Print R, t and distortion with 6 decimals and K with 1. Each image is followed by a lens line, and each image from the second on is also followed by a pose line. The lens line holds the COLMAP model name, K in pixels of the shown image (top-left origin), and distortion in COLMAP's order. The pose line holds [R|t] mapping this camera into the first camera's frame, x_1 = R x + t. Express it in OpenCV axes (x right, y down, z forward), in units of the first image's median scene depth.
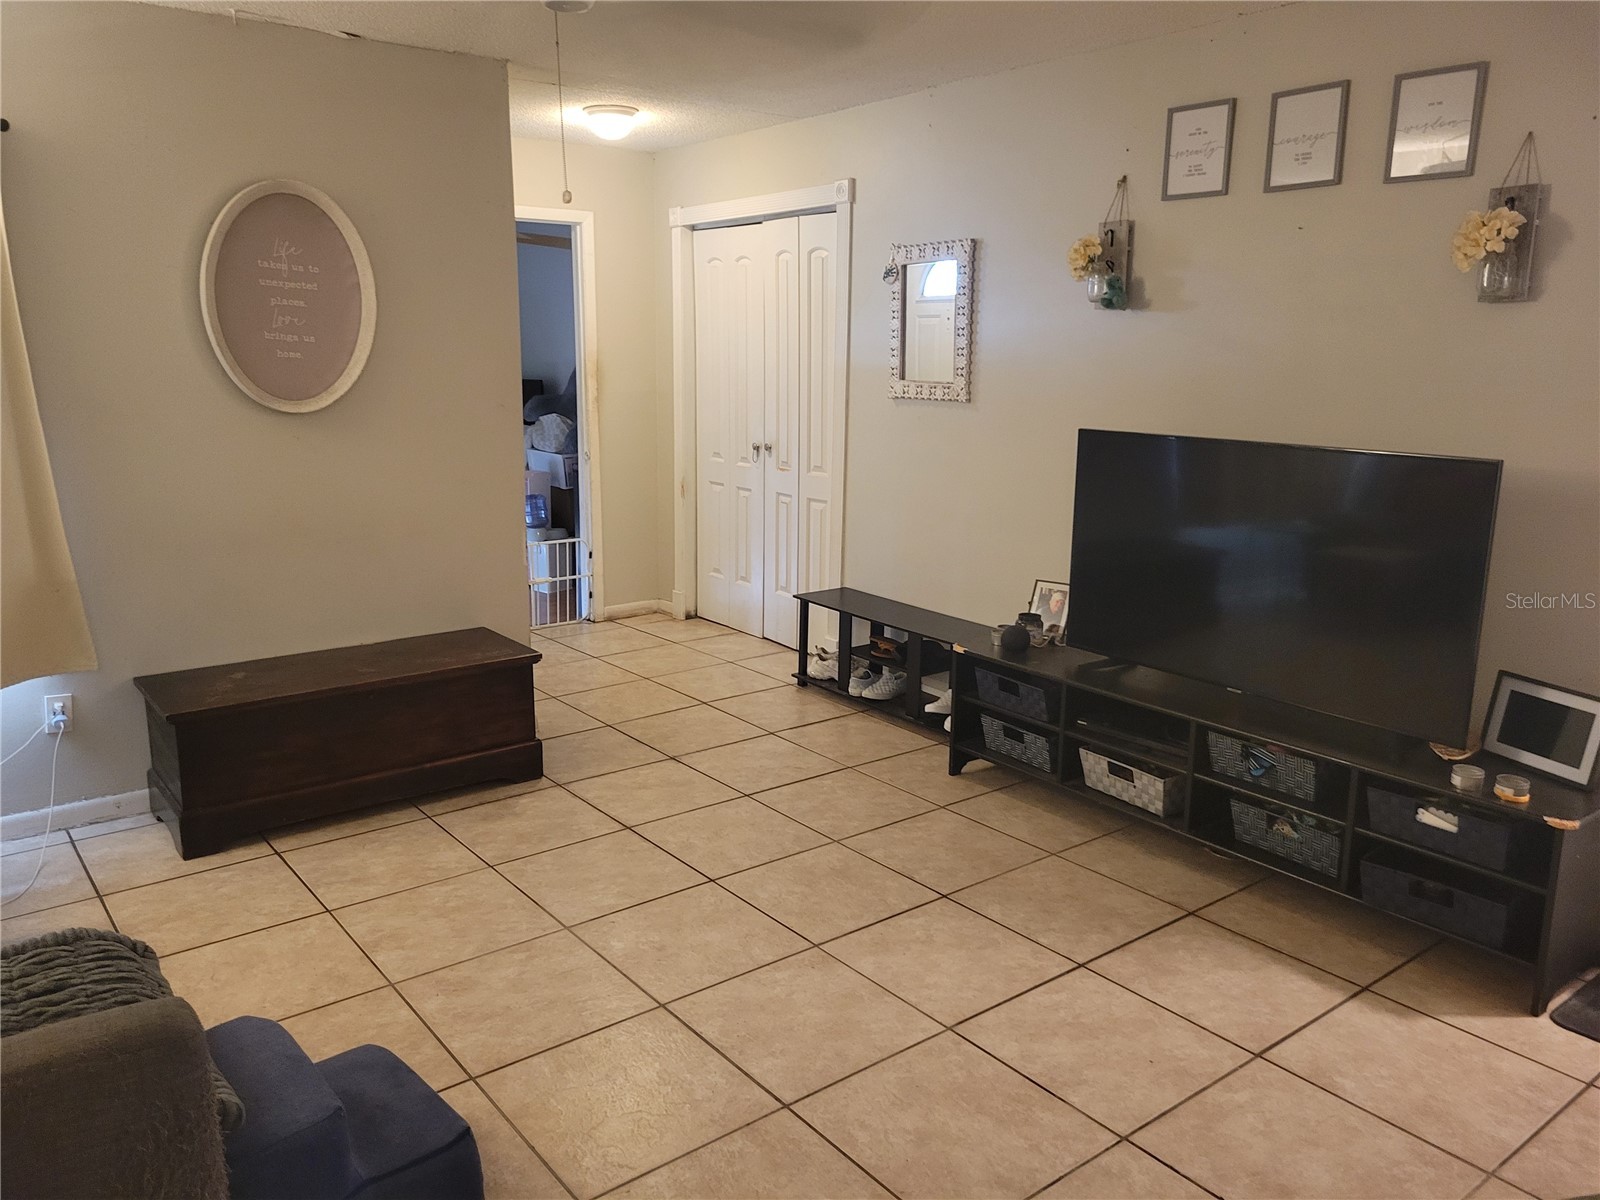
lens RADIAL K [[1202.9, 0, 797.8], [0, 1202.9, 601.0], [0, 0, 1]] dist [0.002112, 0.003894]
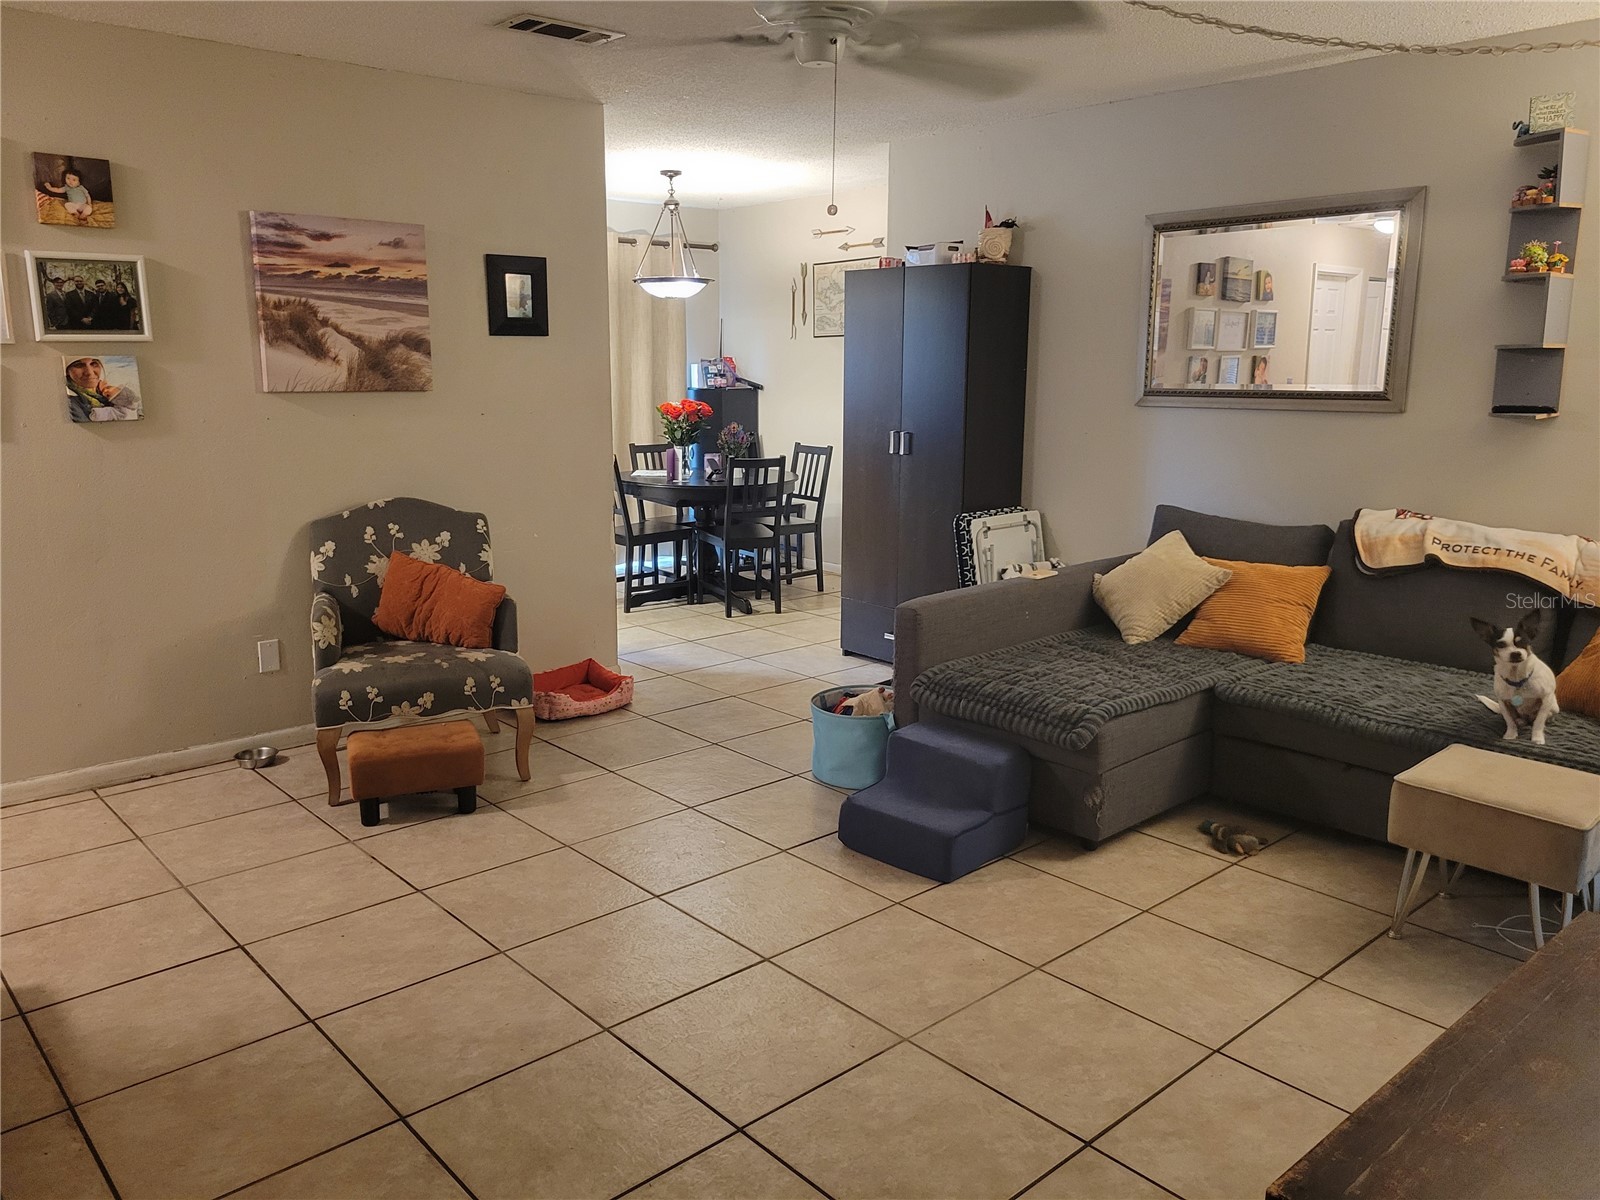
lens RADIAL K [[1202.9, 0, 801.5], [0, 1202.9, 598.8], [0, 0, 1]] dist [0.002112, 0.003894]
pose [[-0.998155, 0.003185, -0.060627, -0.073322], [-0.021665, 0.914184, 0.404721, -0.346560], [0.056713, 0.405288, -0.912428, 1.665759]]
